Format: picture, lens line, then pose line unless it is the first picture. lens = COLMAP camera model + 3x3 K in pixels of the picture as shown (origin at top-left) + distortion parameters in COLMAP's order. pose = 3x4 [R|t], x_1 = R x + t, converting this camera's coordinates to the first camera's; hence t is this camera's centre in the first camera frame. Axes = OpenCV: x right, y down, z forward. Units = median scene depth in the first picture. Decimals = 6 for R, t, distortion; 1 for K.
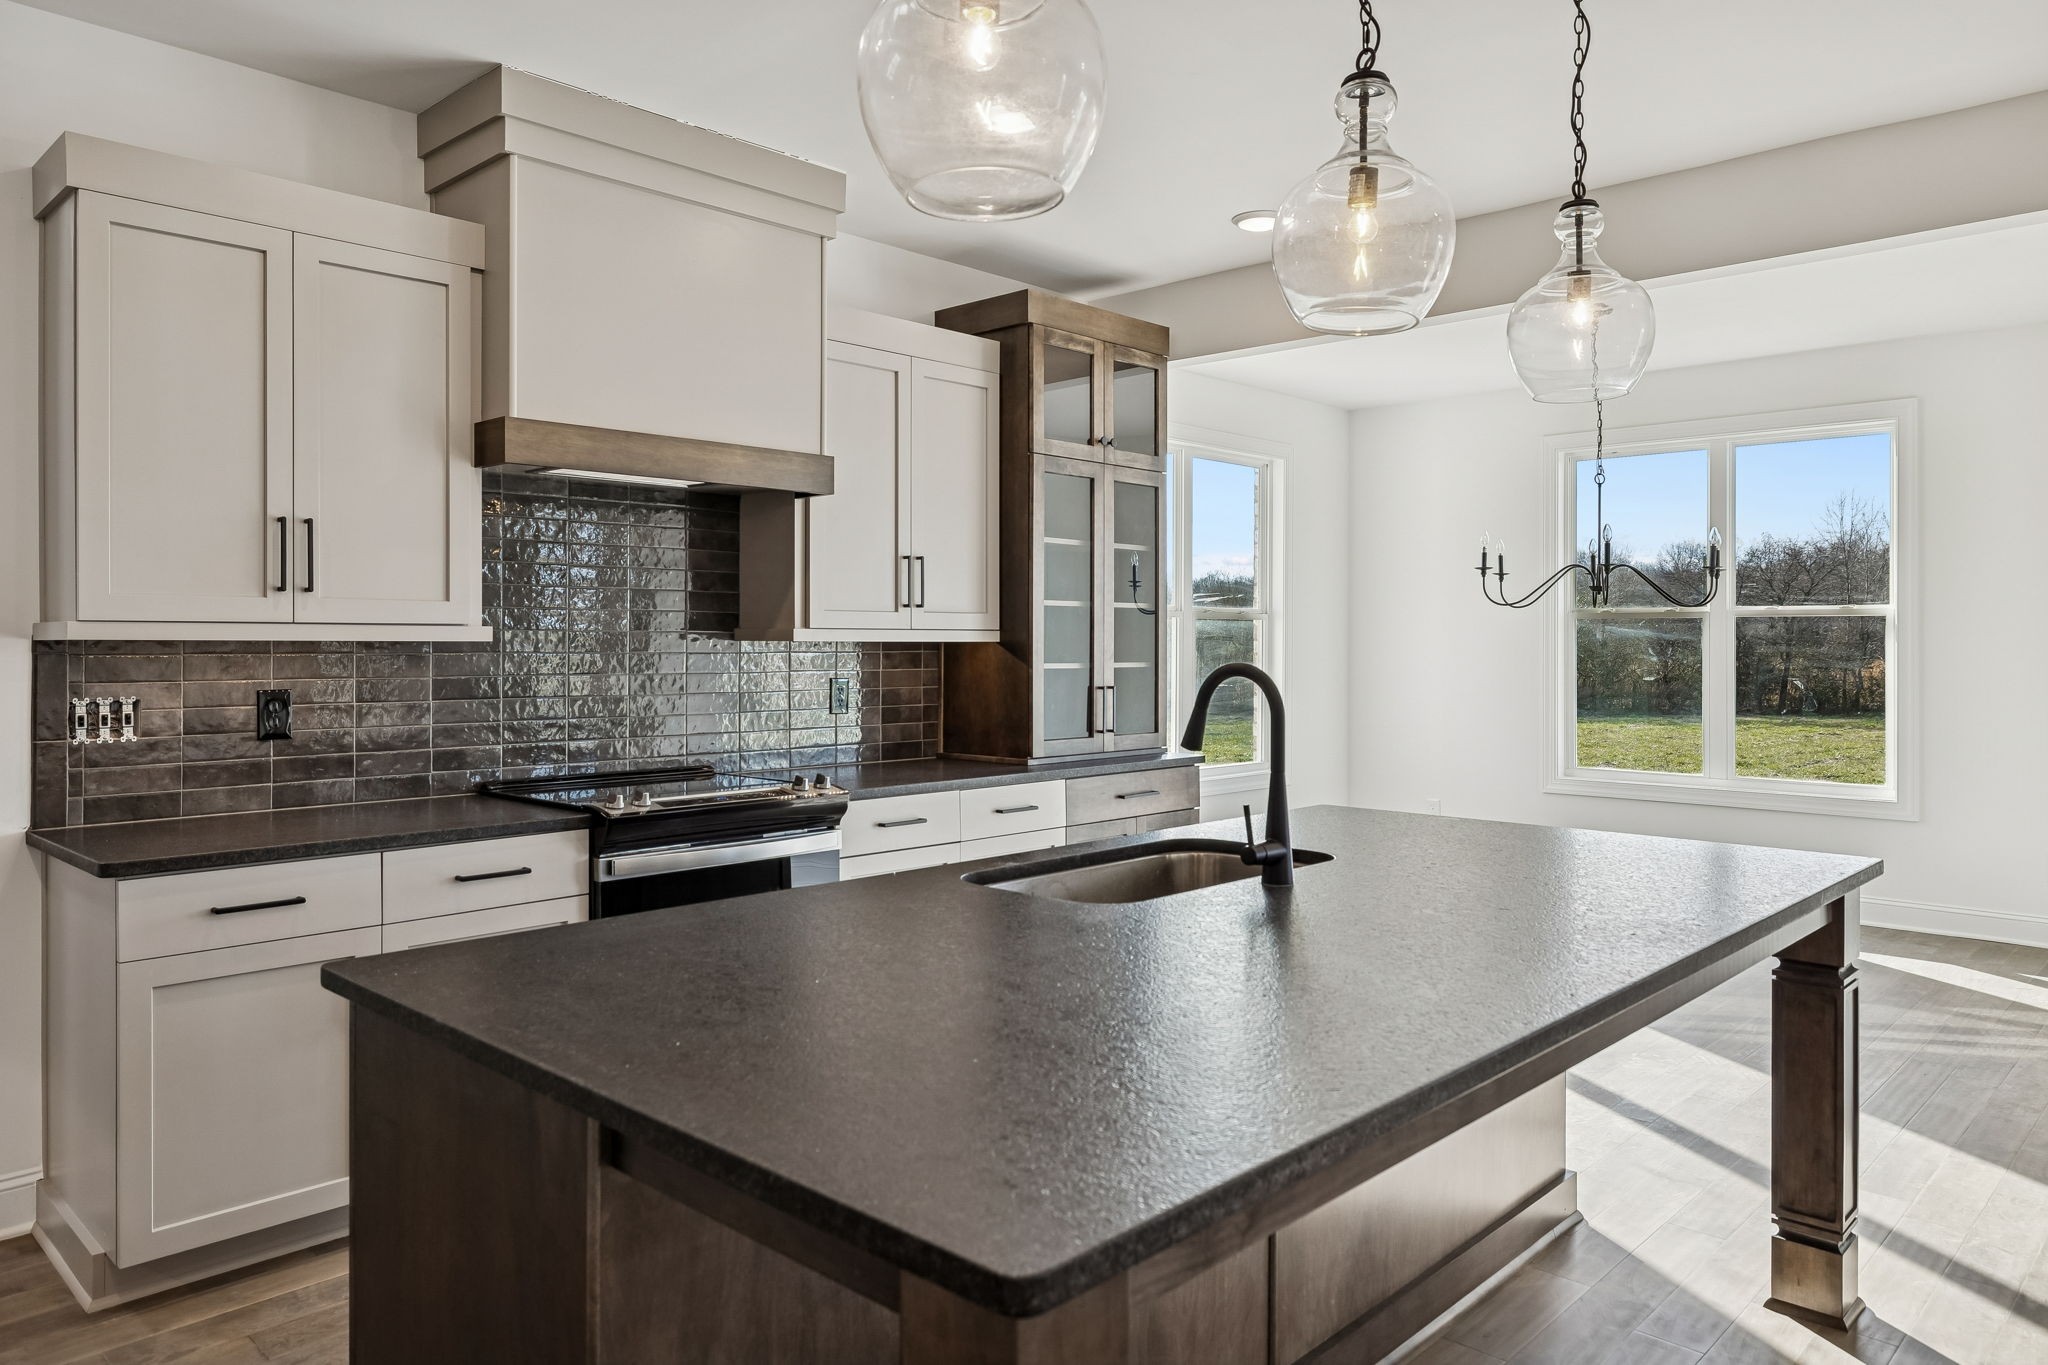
lens RADIAL K [[1363.3, 0, 1020.0], [0, 1363.3, 648.7], [0, 0, 1]] dist [0.001947, 0.004805]
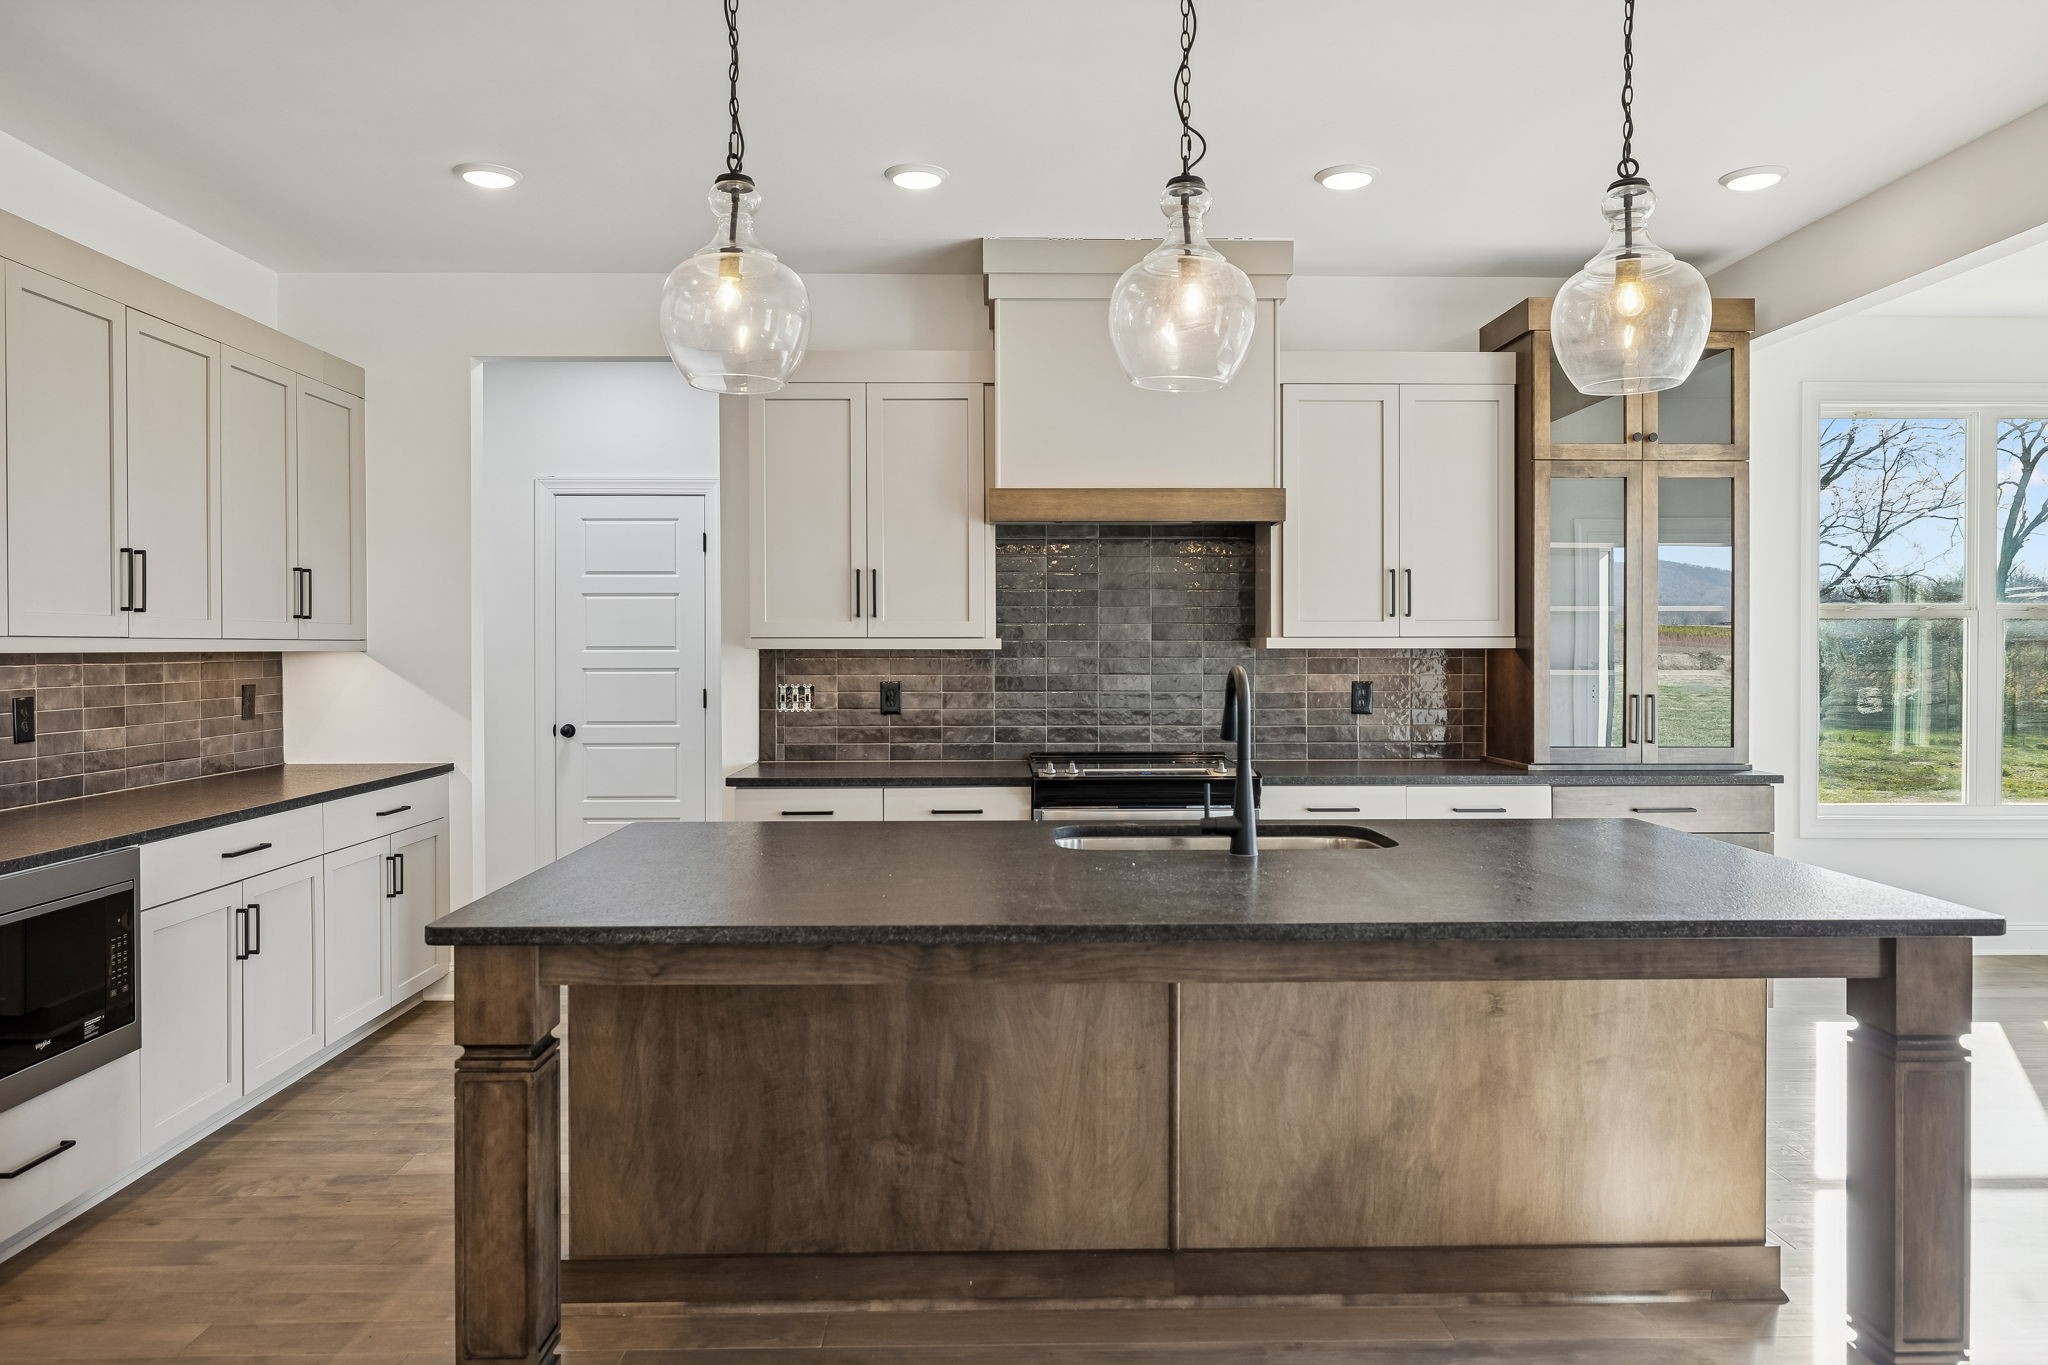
lens RADIAL K [[1363.3, 0, 1020.0], [0, 1363.3, 648.7], [0, 0, 1]] dist [0.001947, 0.004805]
pose [[0.708107, -0.002594, -0.706100, 0.606586], [-0.000675, 0.999990, -0.004350, 0.000089], [0.706104, 0.003557, 0.708099, 0.028244]]
